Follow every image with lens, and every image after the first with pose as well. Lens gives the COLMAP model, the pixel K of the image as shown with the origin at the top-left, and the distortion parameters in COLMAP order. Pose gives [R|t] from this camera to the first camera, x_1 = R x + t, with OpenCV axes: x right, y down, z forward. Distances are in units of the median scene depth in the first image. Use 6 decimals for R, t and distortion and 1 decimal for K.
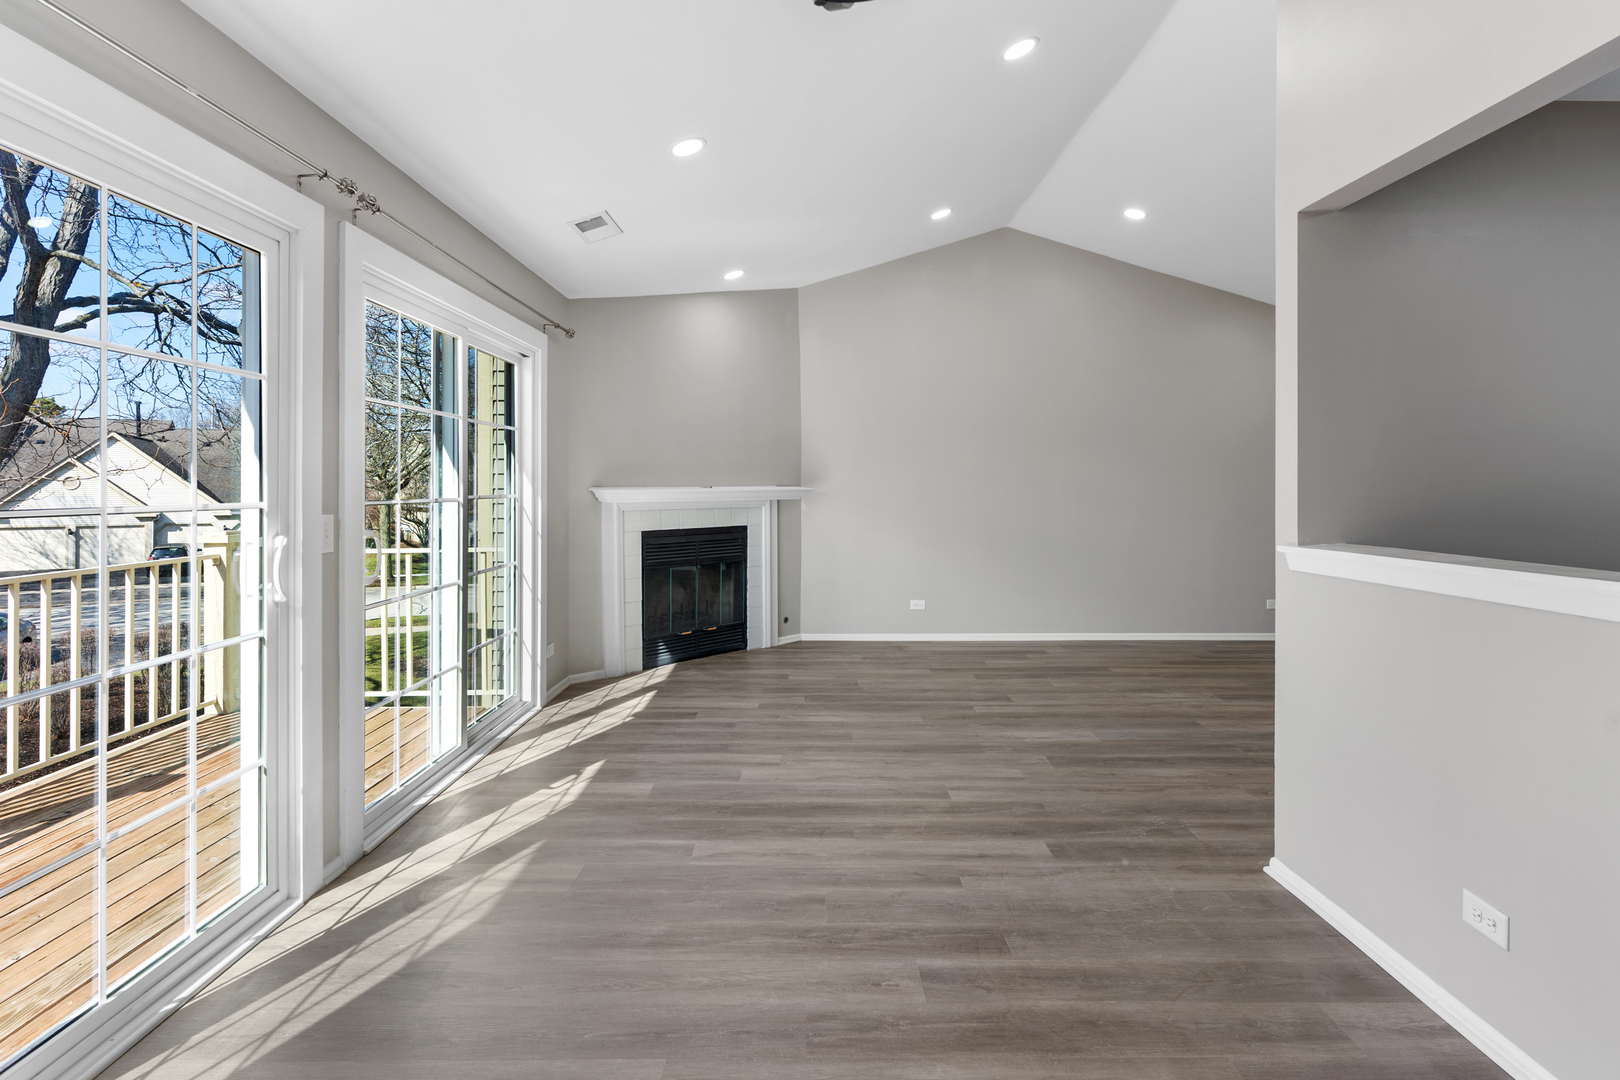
lens RADIAL K [[806.9, 0, 813.3], [0, 806.9, 481.8], [0, 0, 1]] dist [-0.000907, 0.000670]
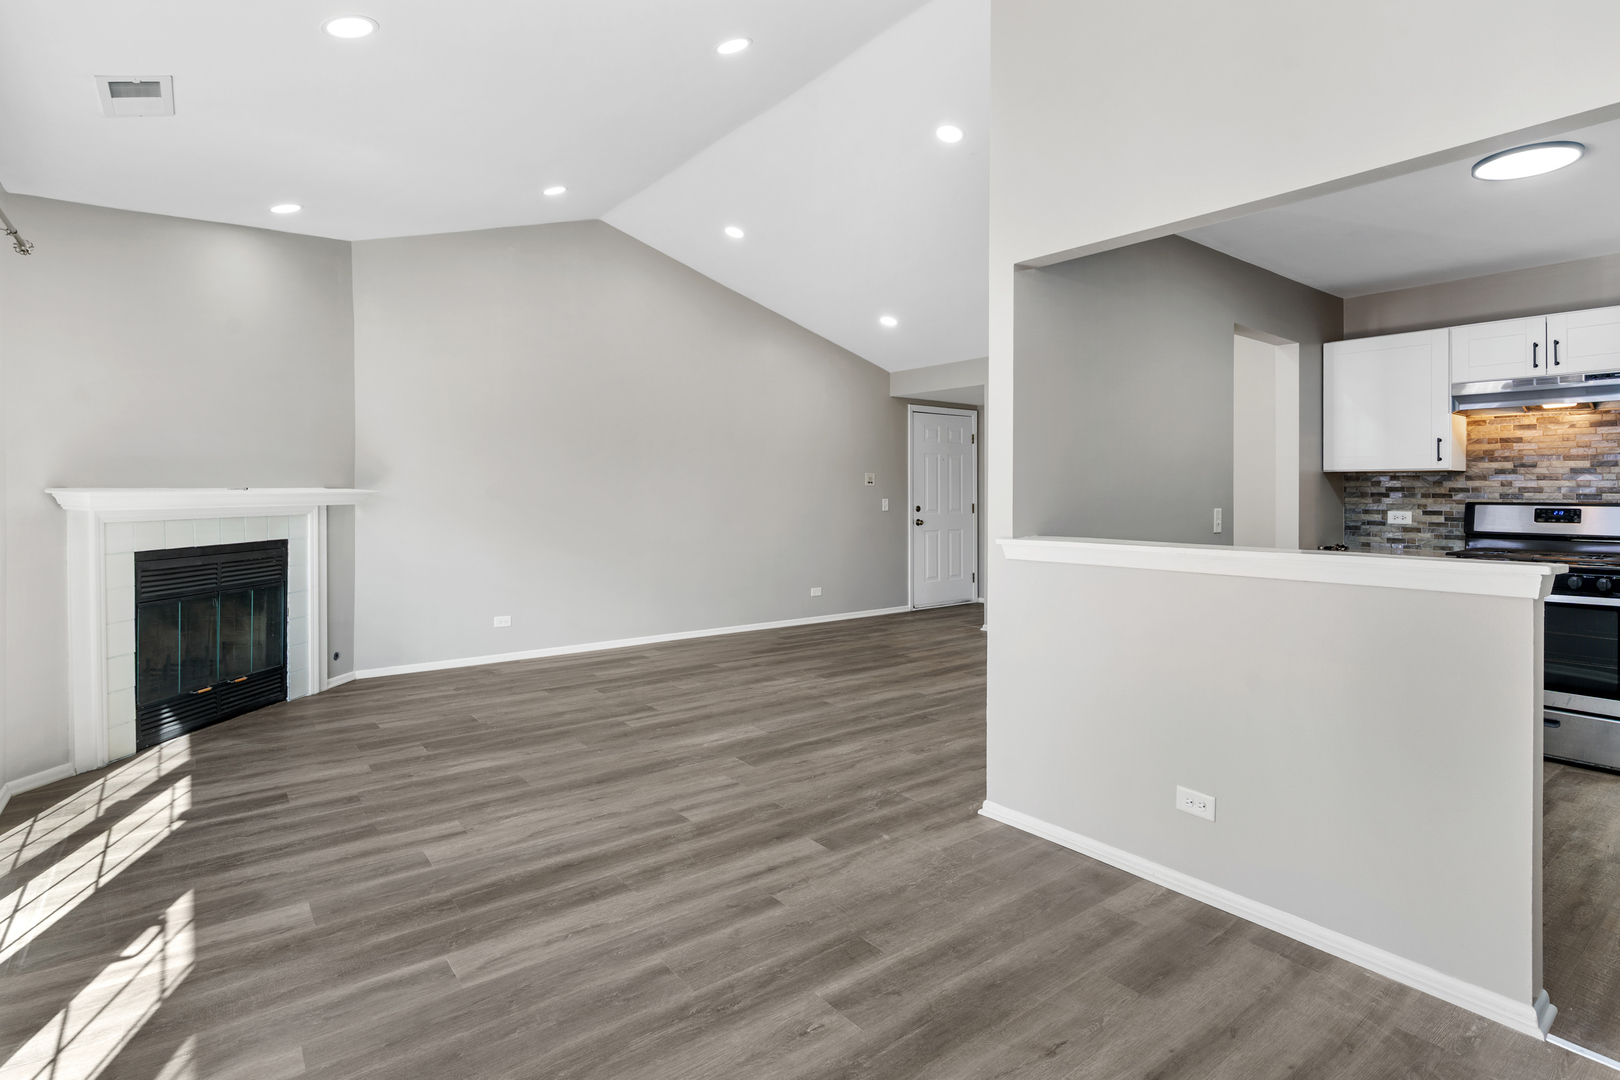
lens RADIAL K [[806.7, 0, 808.8], [0, 806.7, 492.0], [0, 0, 1]] dist [-0.003143, 0.001053]
pose [[0.793389, 0.002208, 0.608711, -0.285323], [-0.007475, 0.999953, 0.006115, 0.001987], [-0.608669, -0.009402, 0.793368, 0.166685]]
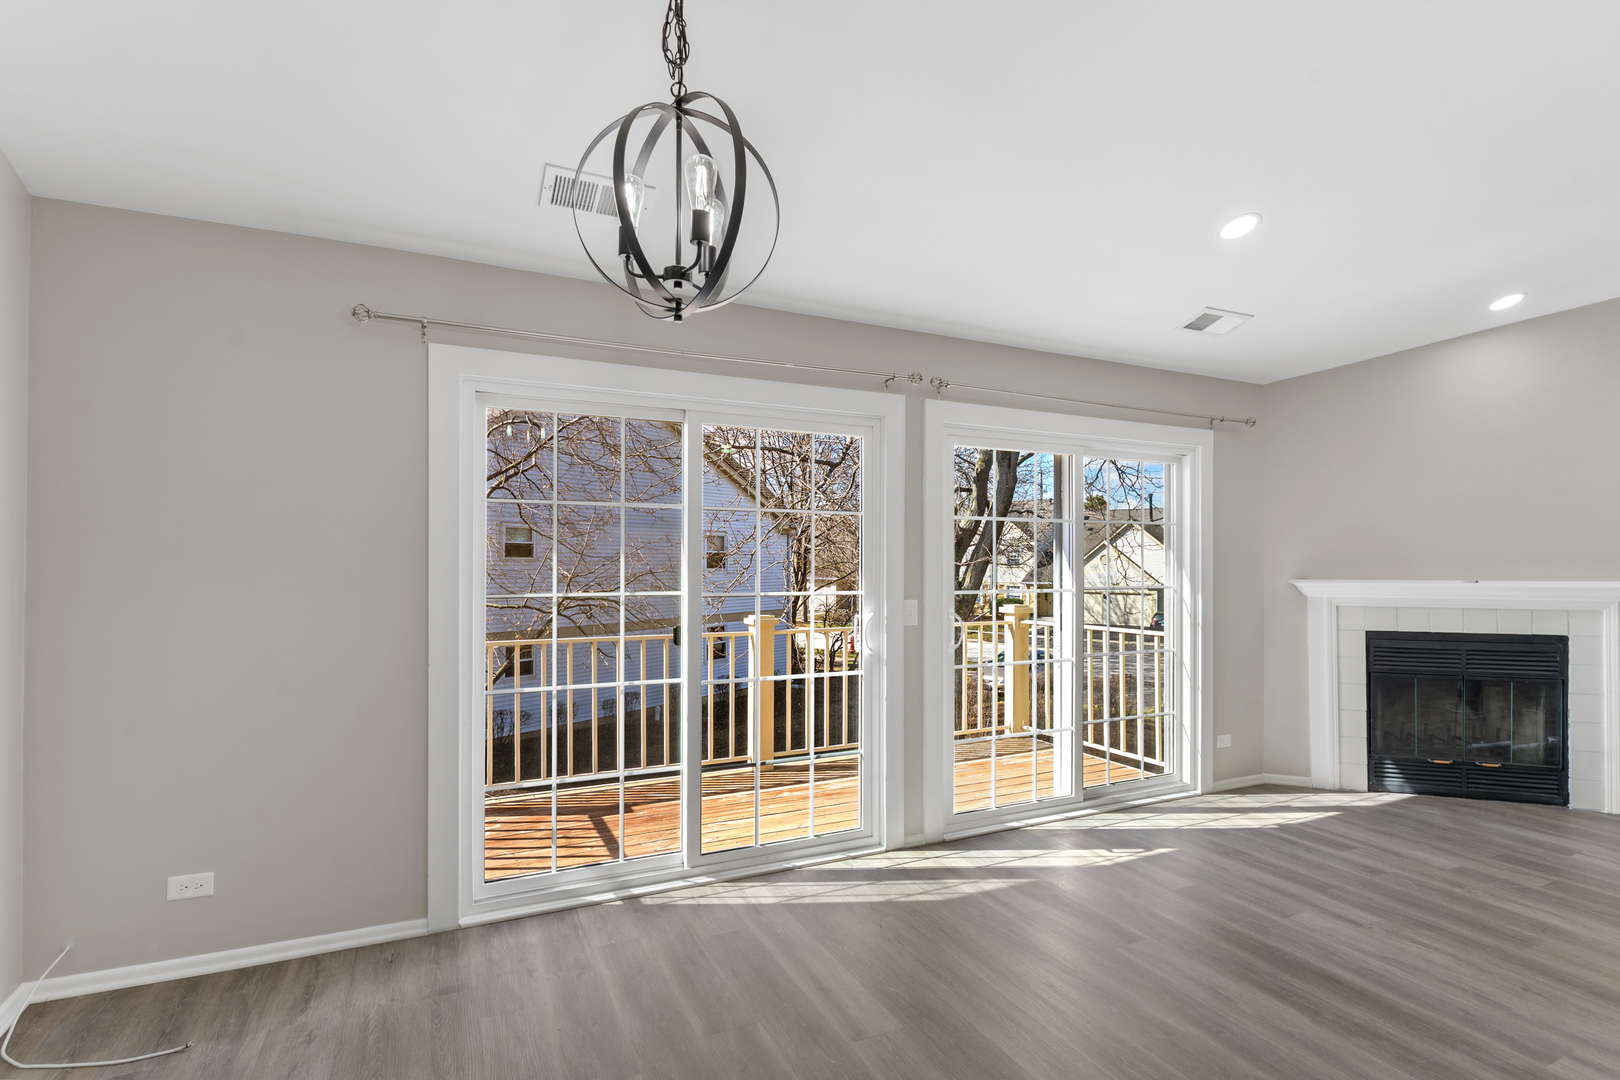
lens RADIAL K [[787.6, 0, 815.4], [0, 787.6, 556.3], [0, 0, 1]] dist [0.003133, -0.000863]
pose [[0.432017, -0.002402, -0.901862, 0.485267], [0.001020, 0.999997, -0.002174, -0.028741], [0.901865, 0.000019, 0.432018, 0.161880]]
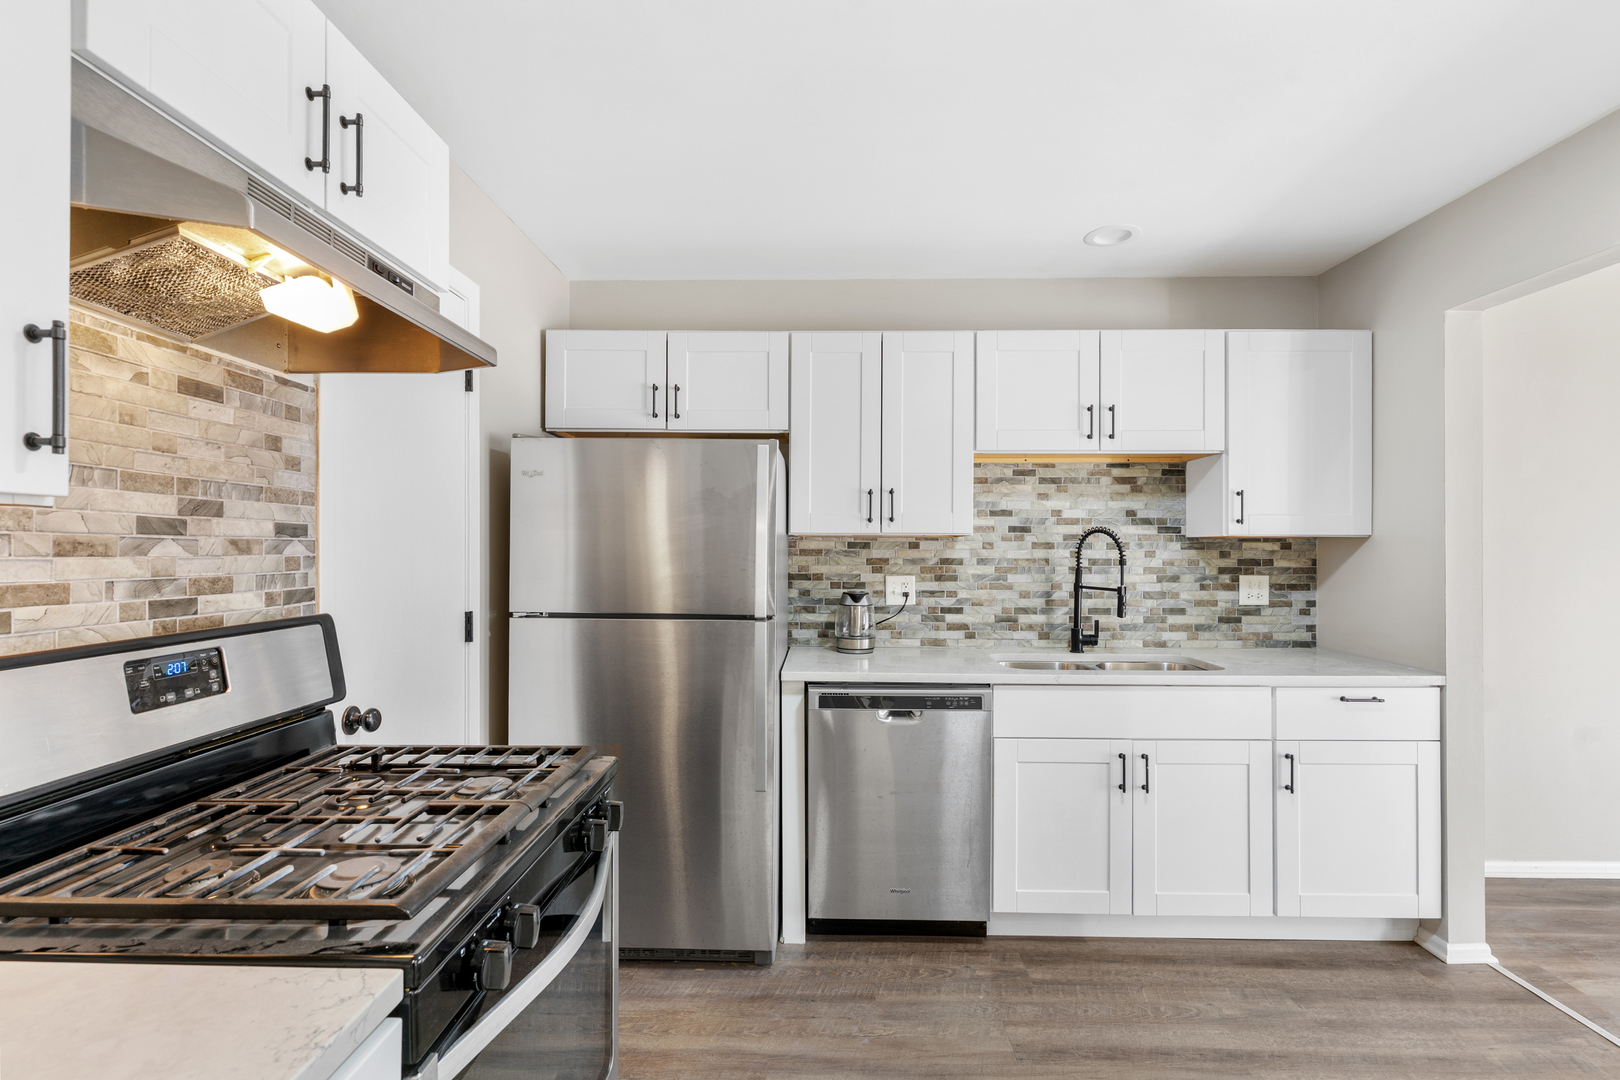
lens RADIAL K [[772.2, 0, 809.9], [0, 772.2, 547.7], [0, 0, 1]] dist [-0.000063, -0.000287]
pose [[-0.999746, -0.000949, 0.022536, 1.079939], [-0.001130, 0.999967, -0.008048, -0.019146], [-0.022528, -0.008072, -0.999714, 0.786947]]
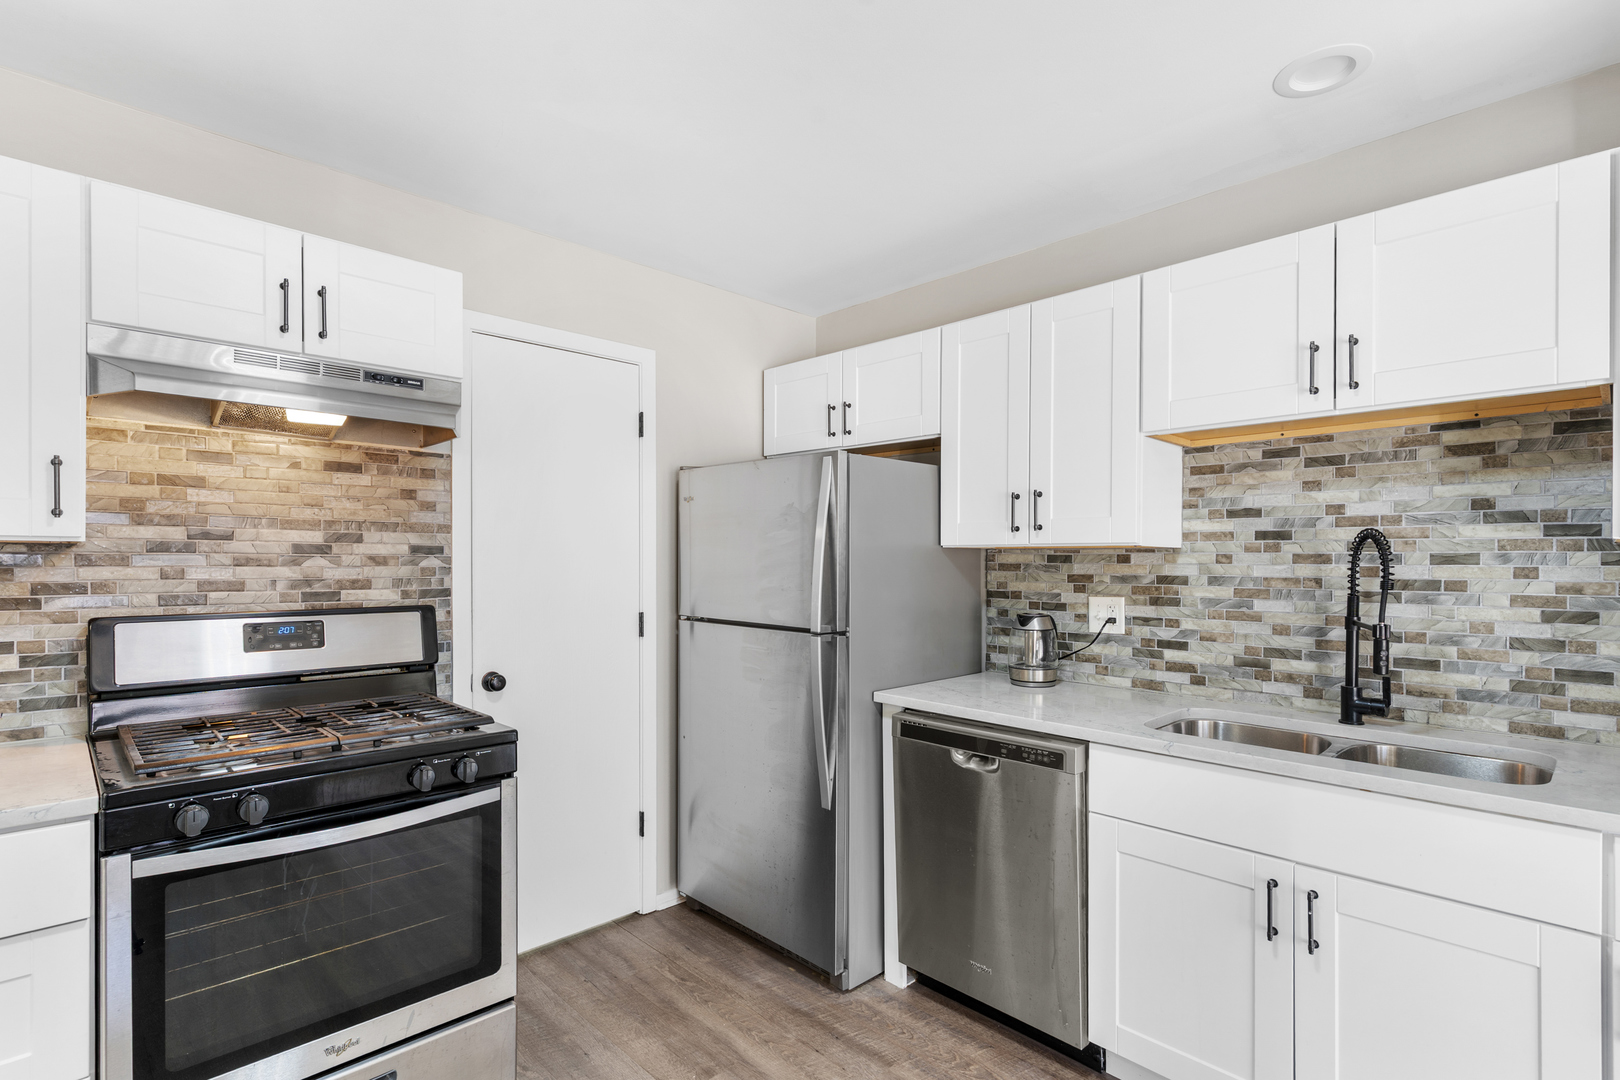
lens RADIAL K [[777.9, 0, 813.6], [0, 777.9, 563.6], [0, 0, 1]] dist [0.001539, -0.000579]
pose [[-0.697658, -0.002991, 0.716424, 0.641987], [-0.006837, 0.999974, -0.002484, -0.021108], [-0.716398, -0.006631, -0.697660, 0.576056]]
